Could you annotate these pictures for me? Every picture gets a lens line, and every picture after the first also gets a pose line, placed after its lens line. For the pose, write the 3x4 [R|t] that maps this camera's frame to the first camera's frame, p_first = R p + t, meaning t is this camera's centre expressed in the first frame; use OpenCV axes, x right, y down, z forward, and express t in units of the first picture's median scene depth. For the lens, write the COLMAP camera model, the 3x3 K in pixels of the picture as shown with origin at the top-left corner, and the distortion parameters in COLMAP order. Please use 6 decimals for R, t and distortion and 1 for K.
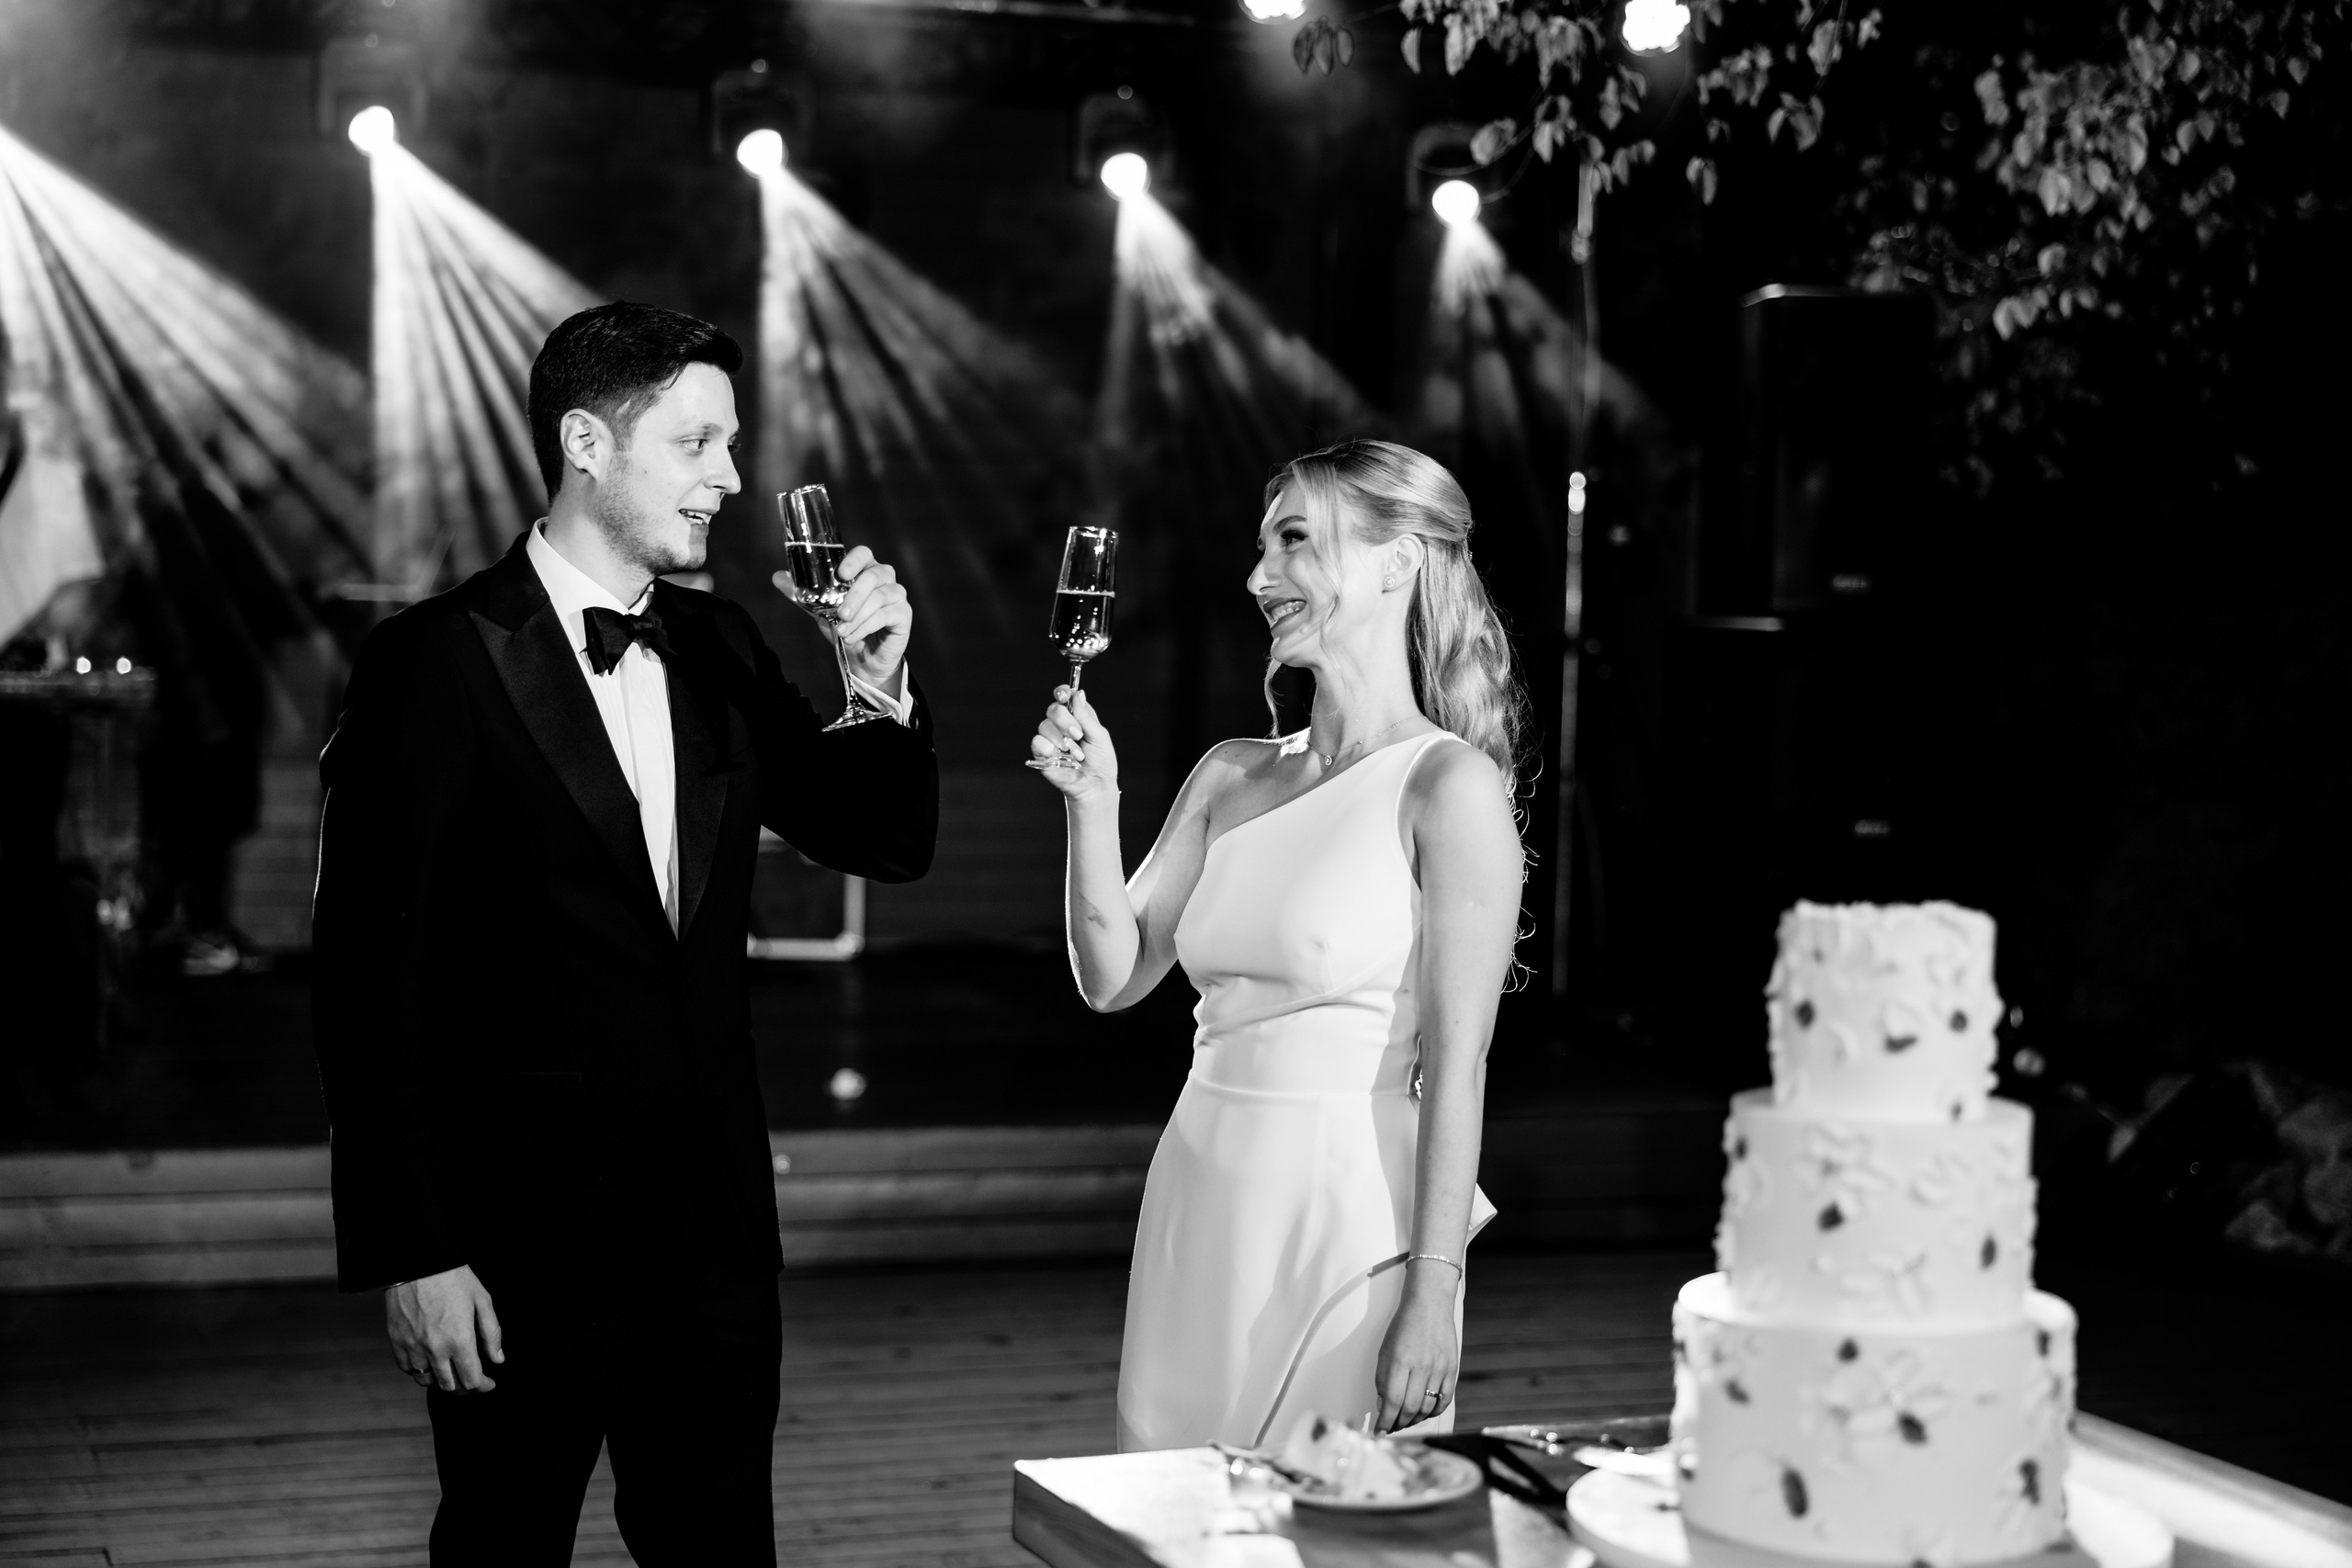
lens RADIAL K [[3735.3, 0, 1176.0], [0, 3735.3, 784.0], [0, 0, 1]] dist [0.000638, 0.041716]
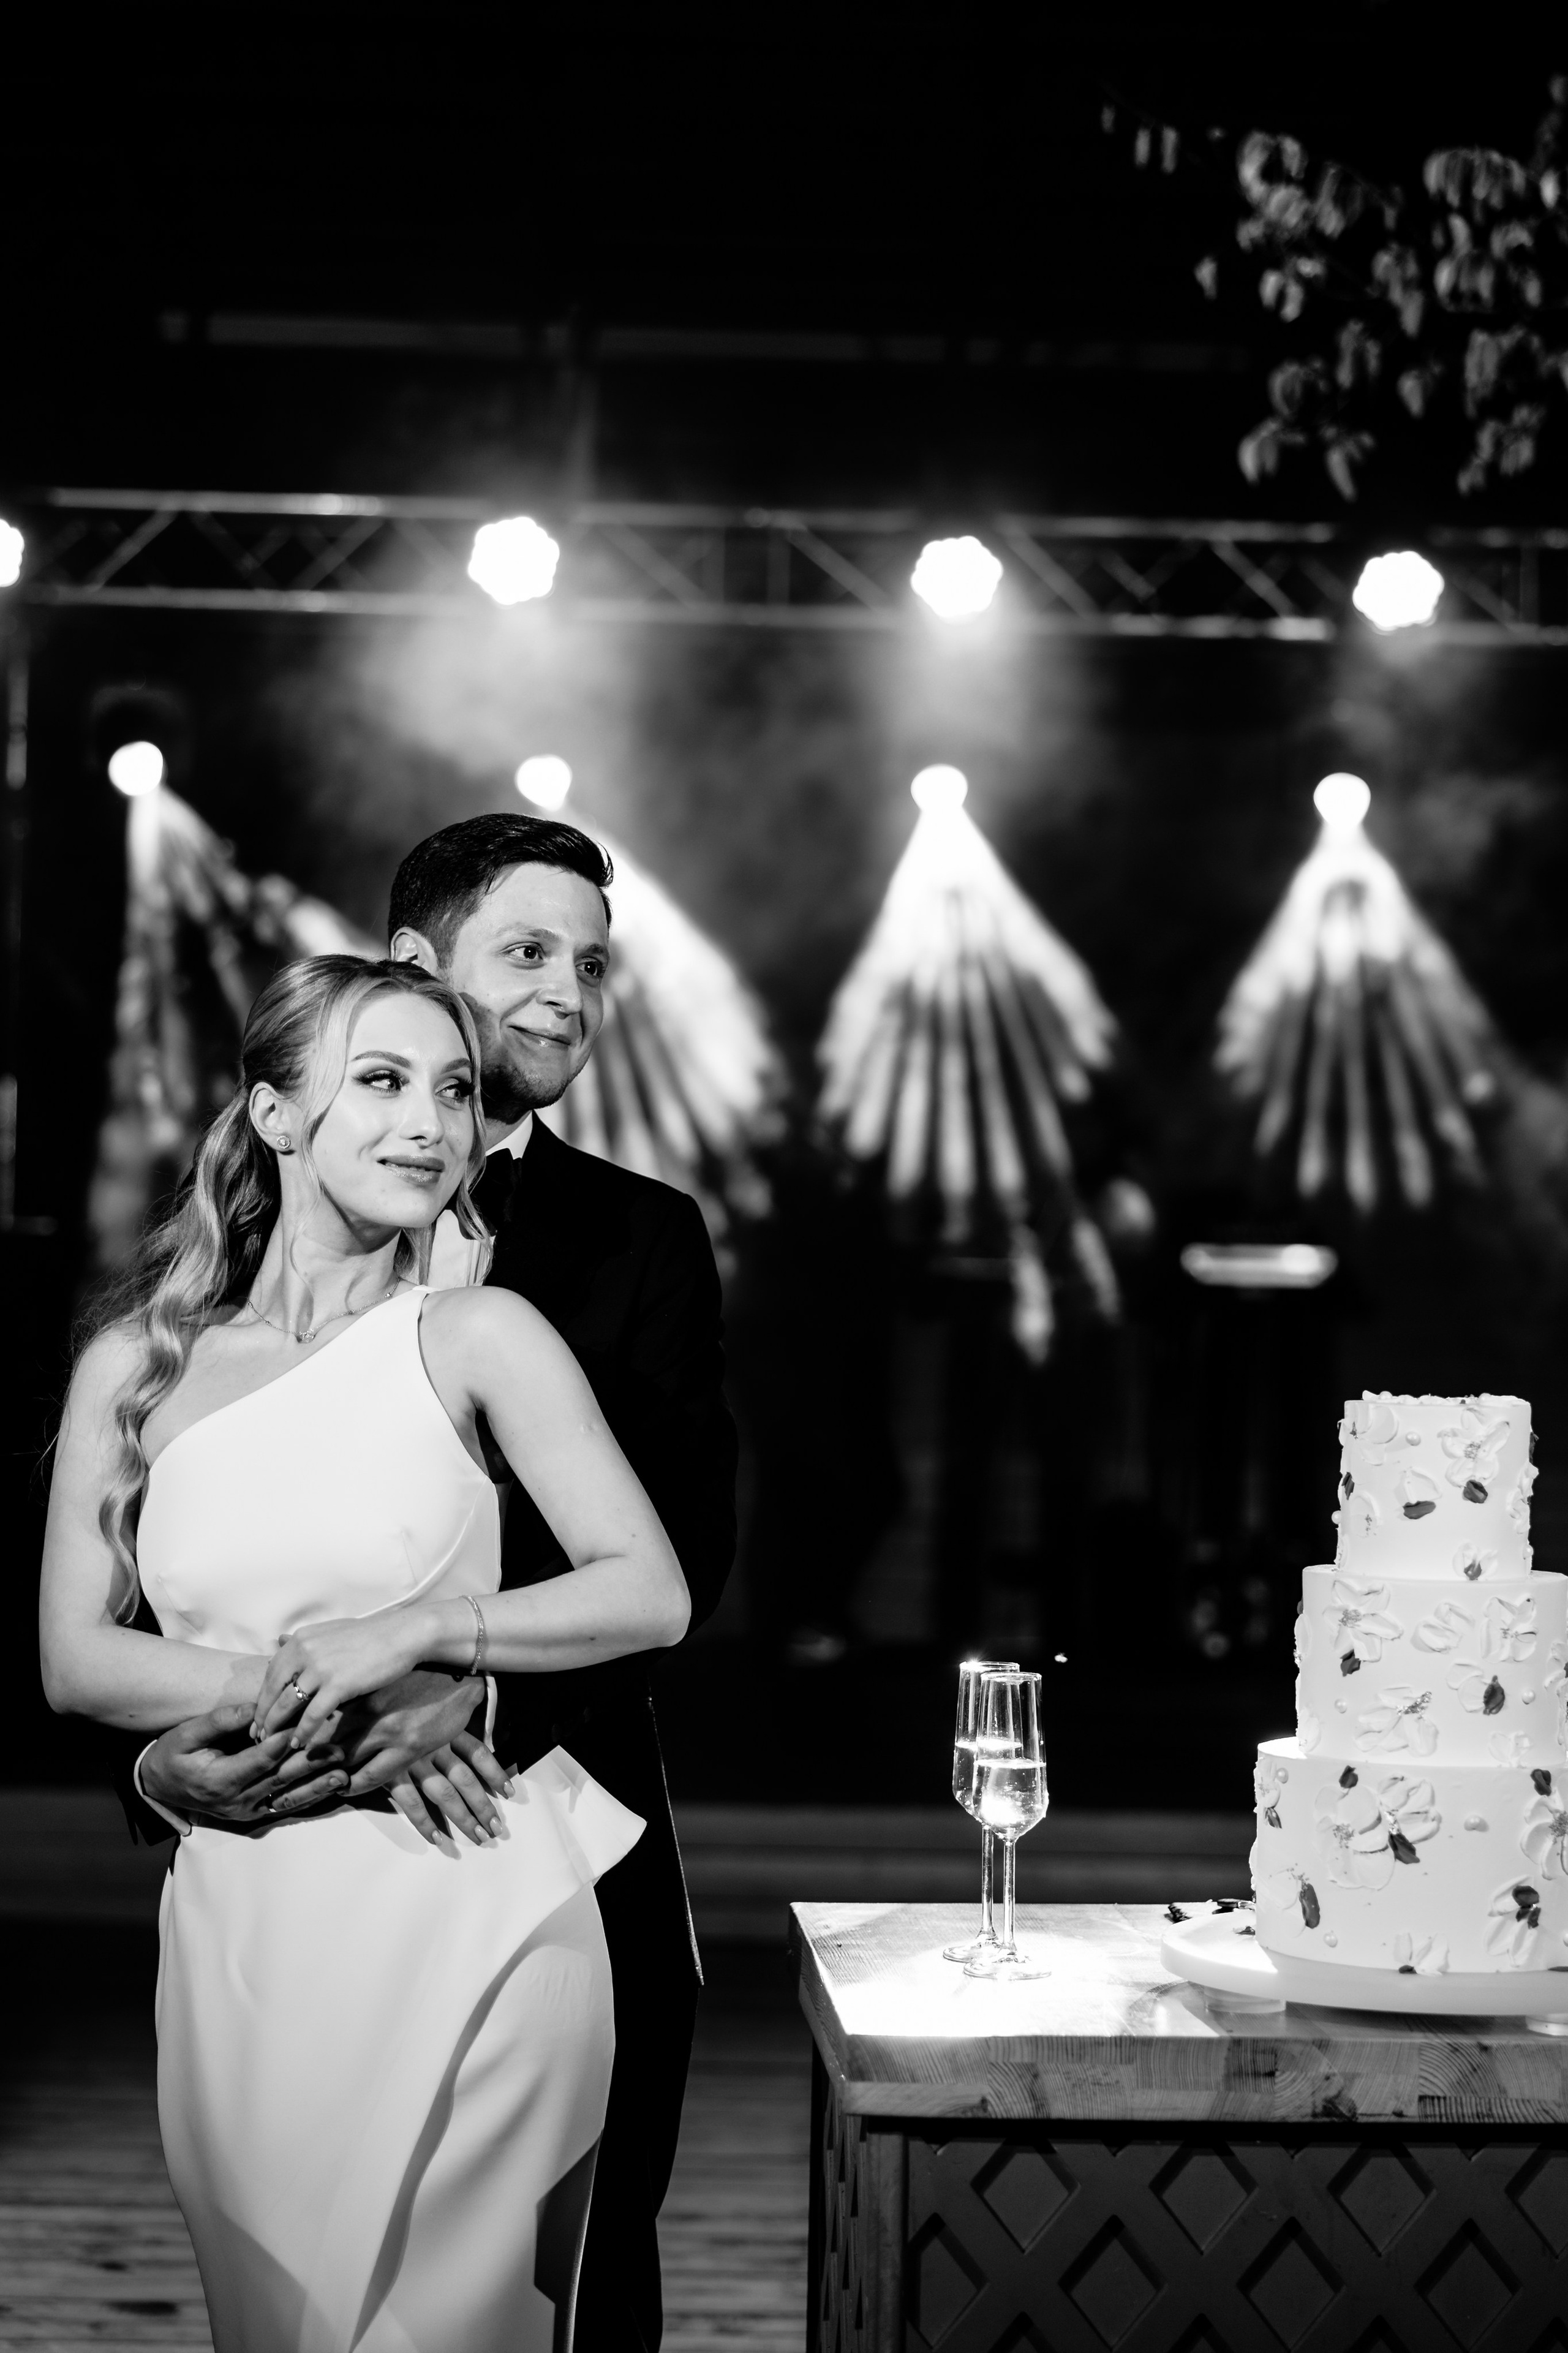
lens RADIAL K [[4233.7, 0, 783.8], [0, 4233.7, 1226.4], [0, 0, 1]] dist [0.015079, -0.136769]
pose [[0.949675, -0.007490, -0.313148, 0.243211], [-0.015339, 0.997403, -0.070375, 0.045525], [0.312861, 0.071637, 0.947093, -0.159998]]
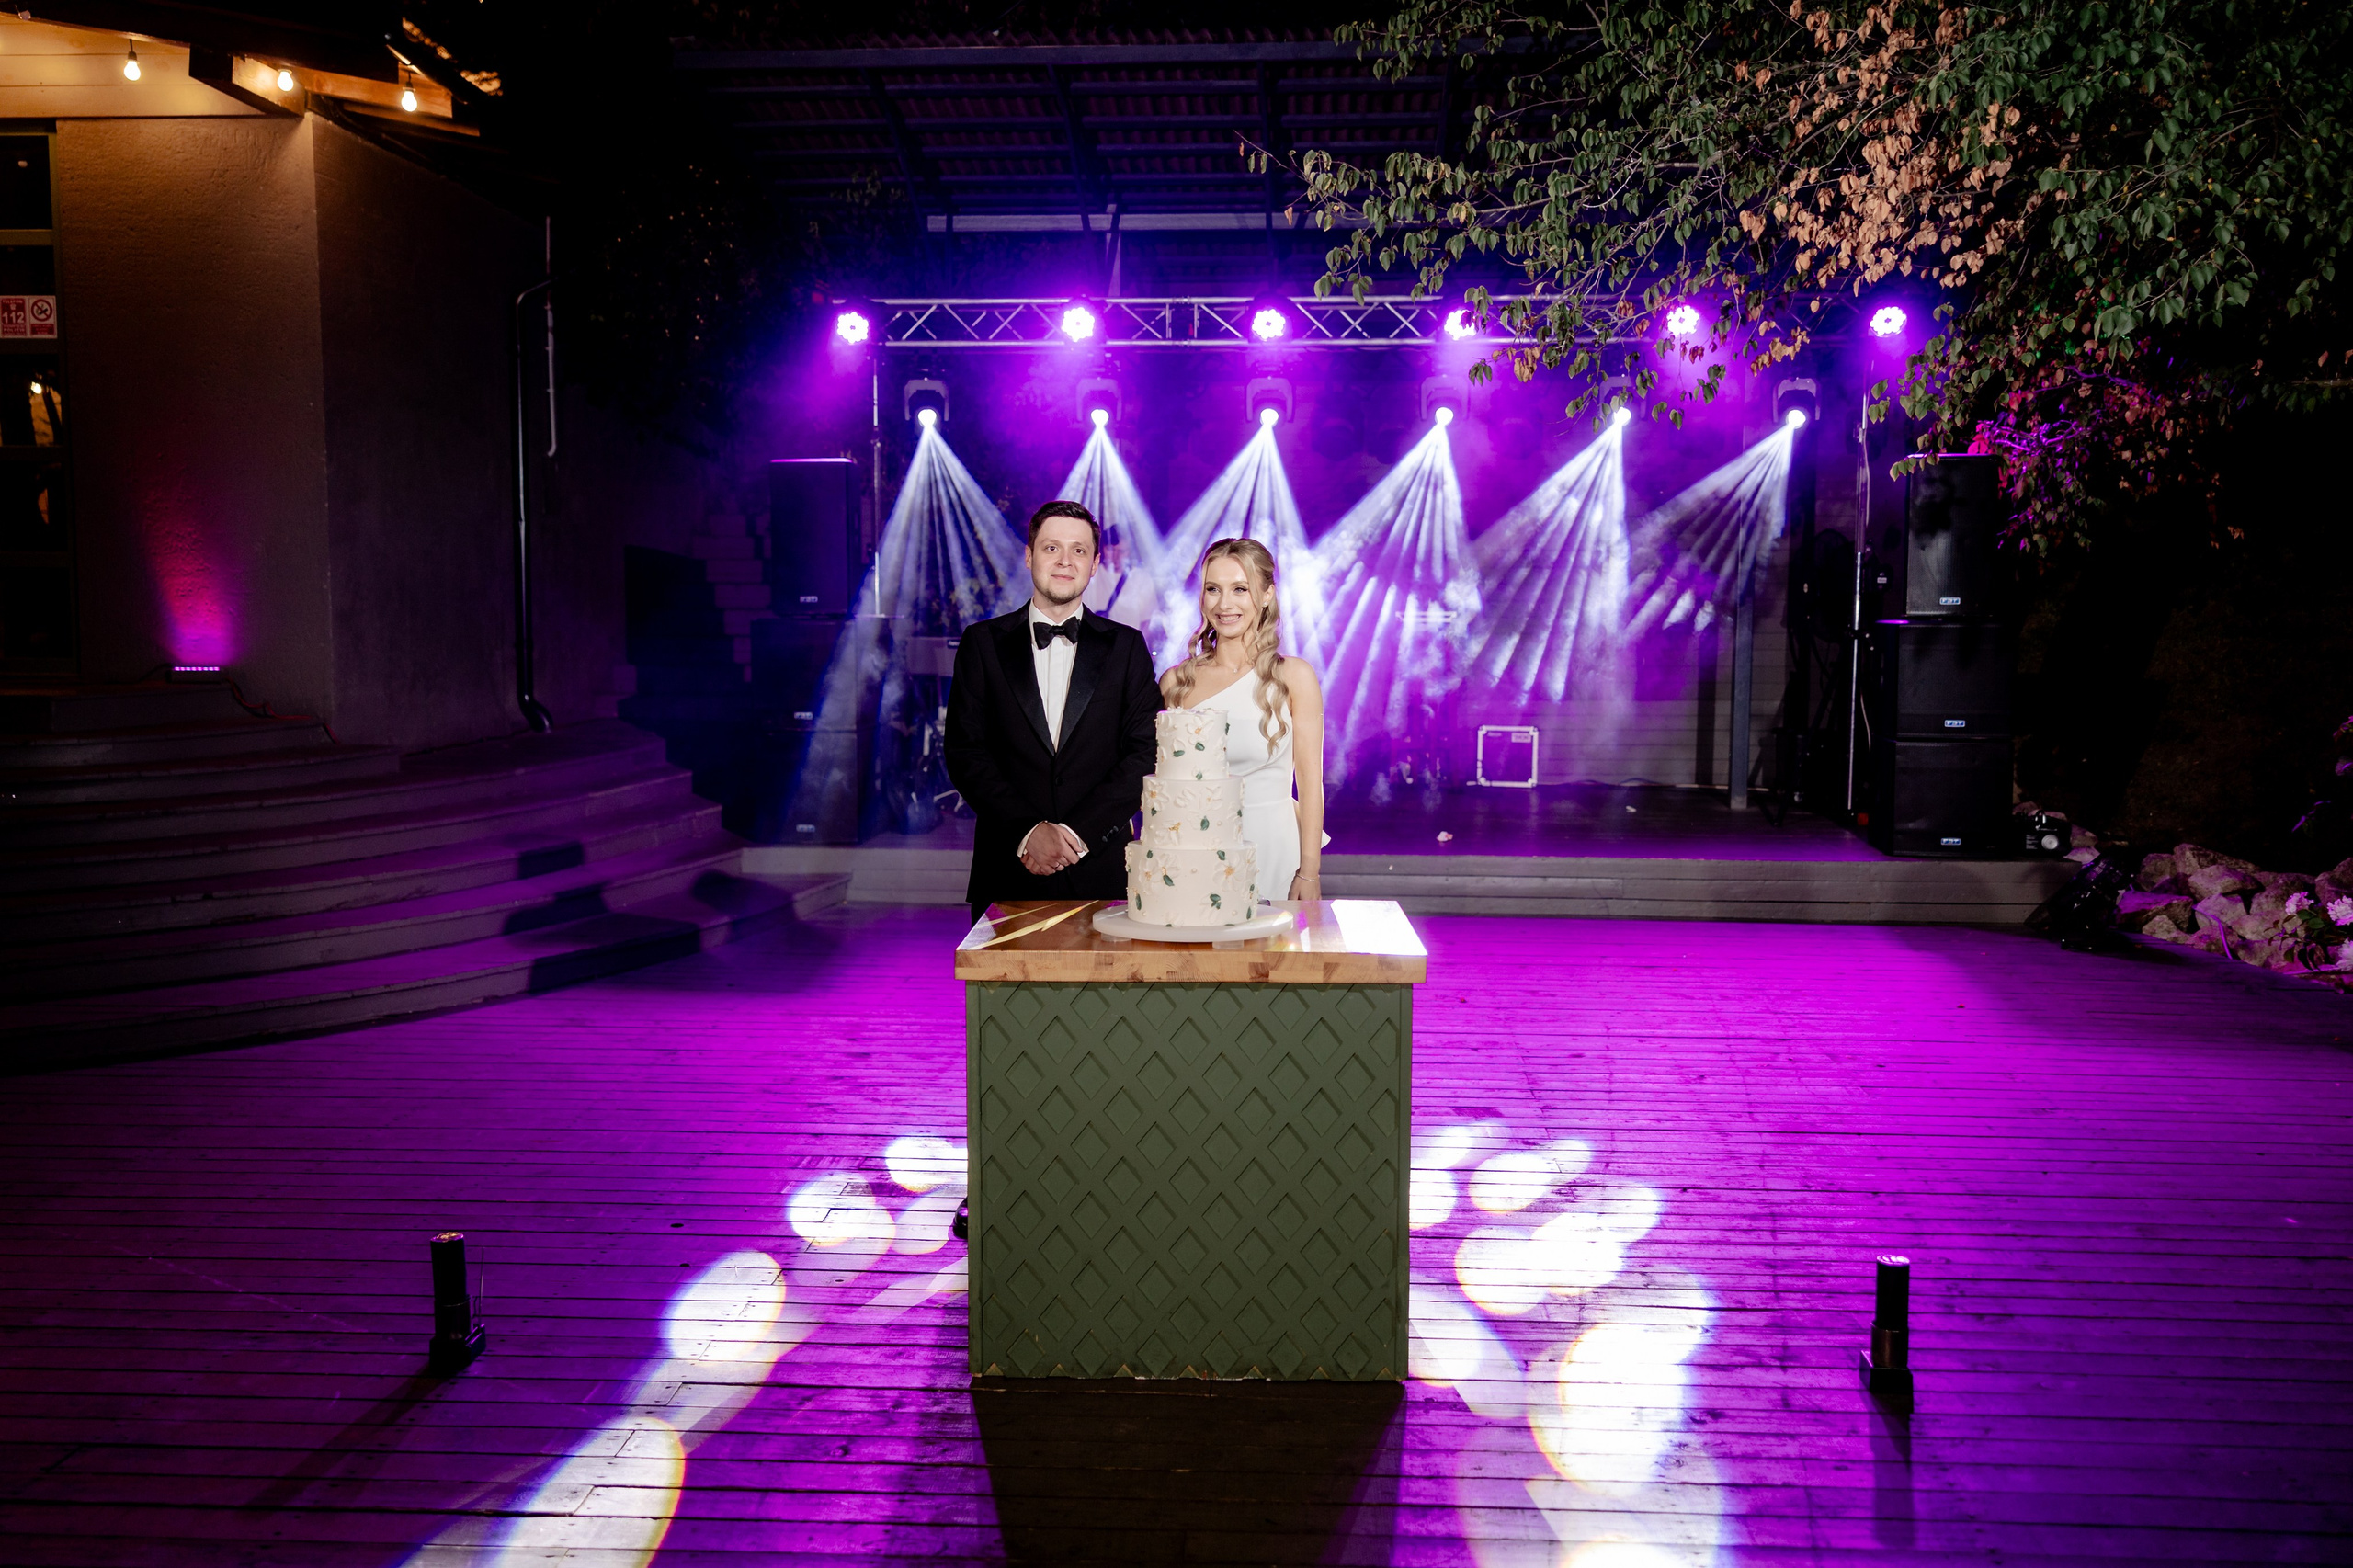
lens RADIAL K [[1870.3, 0, 1176.5], [0, 1870.3, 784.0], [0, 0, 1]] dist [0.003619, -0.001667]
pose [[0.923580, 0.011979, -0.383219, 0.449931], [0.000897, 0.999442, 0.033401, 0.026121], [0.383406, -0.031193, 0.923053, -0.220225]]
